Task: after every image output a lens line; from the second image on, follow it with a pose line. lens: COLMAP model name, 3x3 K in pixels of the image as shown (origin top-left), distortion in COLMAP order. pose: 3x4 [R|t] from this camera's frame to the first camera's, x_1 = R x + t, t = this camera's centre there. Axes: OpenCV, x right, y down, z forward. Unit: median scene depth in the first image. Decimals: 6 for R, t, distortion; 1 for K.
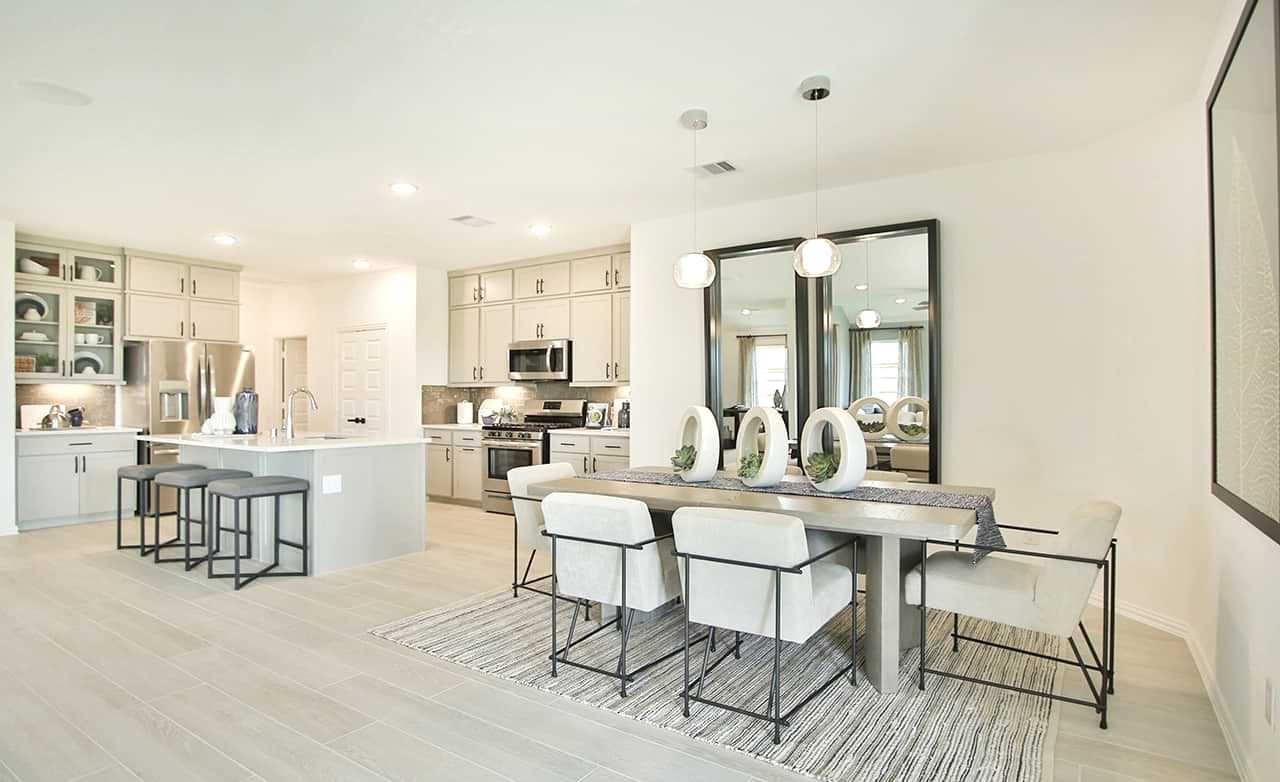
lens RADIAL K [[668.0, 0, 638.7], [0, 668.0, 396.7], [0, 0, 1]] dist [-0.006314, -0.000575]
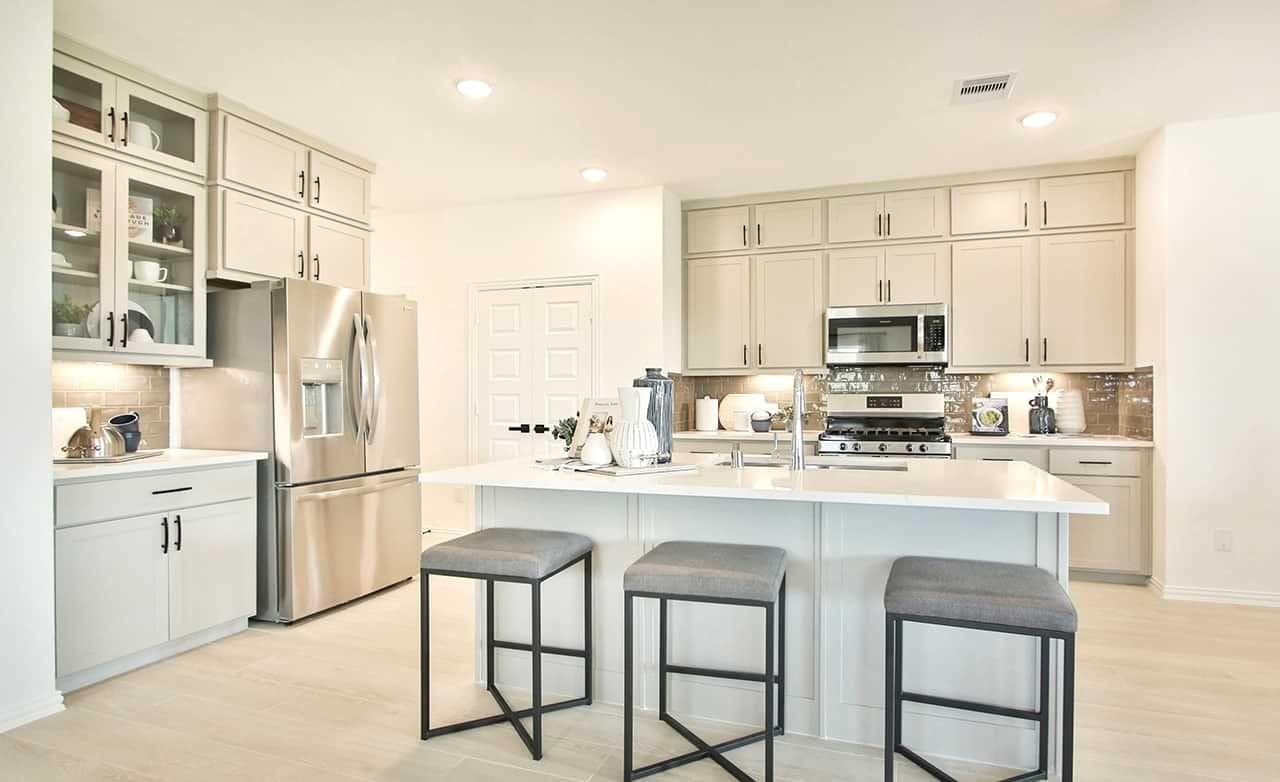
lens RADIAL K [[700.2, 0, 642.9], [0, 700.2, 389.4], [0, 0, 1]] dist [-0.000699, 0.001056]
pose [[0.965605, -0.001952, 0.260007, -0.595173], [0.002728, 0.999993, -0.002622, 0.001684], [-0.260000, 0.003241, 0.965603, 0.402183]]
